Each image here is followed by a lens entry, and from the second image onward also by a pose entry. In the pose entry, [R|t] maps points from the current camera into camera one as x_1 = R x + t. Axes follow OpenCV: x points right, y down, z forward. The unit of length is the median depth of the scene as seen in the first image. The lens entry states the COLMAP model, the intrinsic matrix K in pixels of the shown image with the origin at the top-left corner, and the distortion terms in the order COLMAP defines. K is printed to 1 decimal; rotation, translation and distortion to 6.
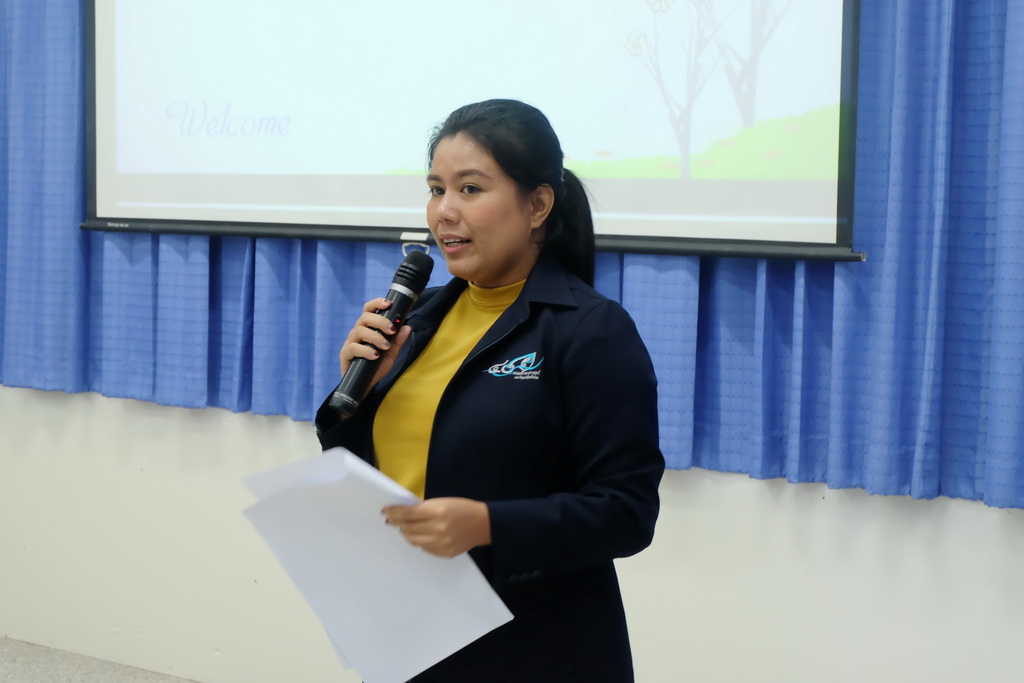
lens RADIAL K [[1883.1, 0, 510.6], [0, 1883.1, 289.3], [0, 0, 1]] dist [0.028478, -0.097963]
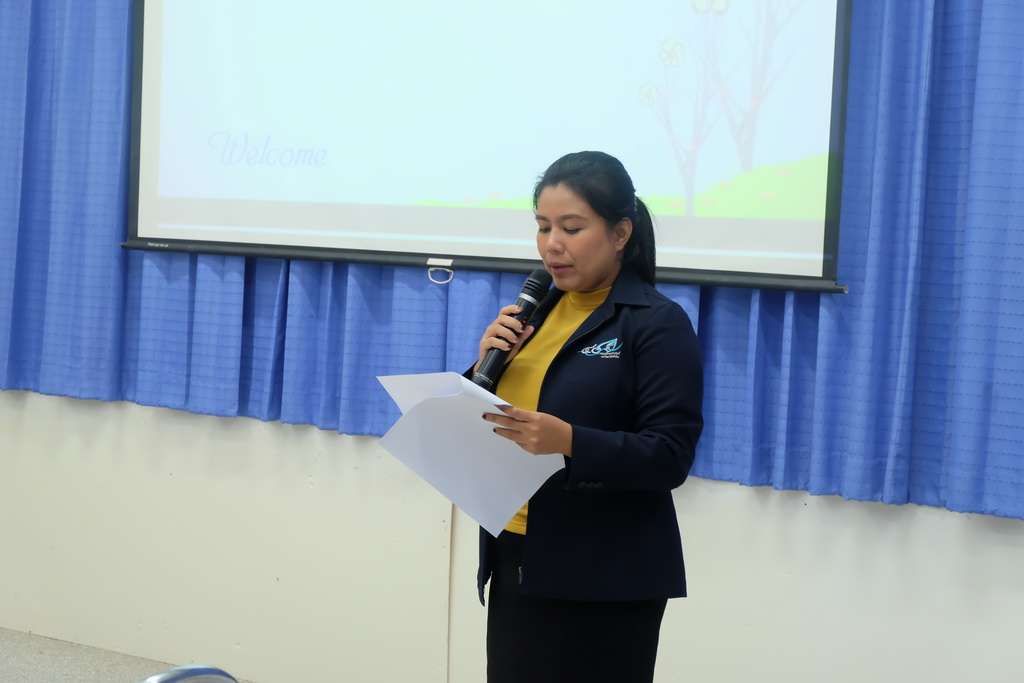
lens RADIAL K [[2225.6, 0, 512.0], [0, 2225.6, 341.5], [0, 0, 1]] dist [0.070324, 0.168053]
pose [[0.998950, 0.023825, 0.039140, -0.062055], [-0.023871, 0.999715, 0.000704, 0.017215], [-0.039112, -0.001638, 0.999233, -0.315812]]
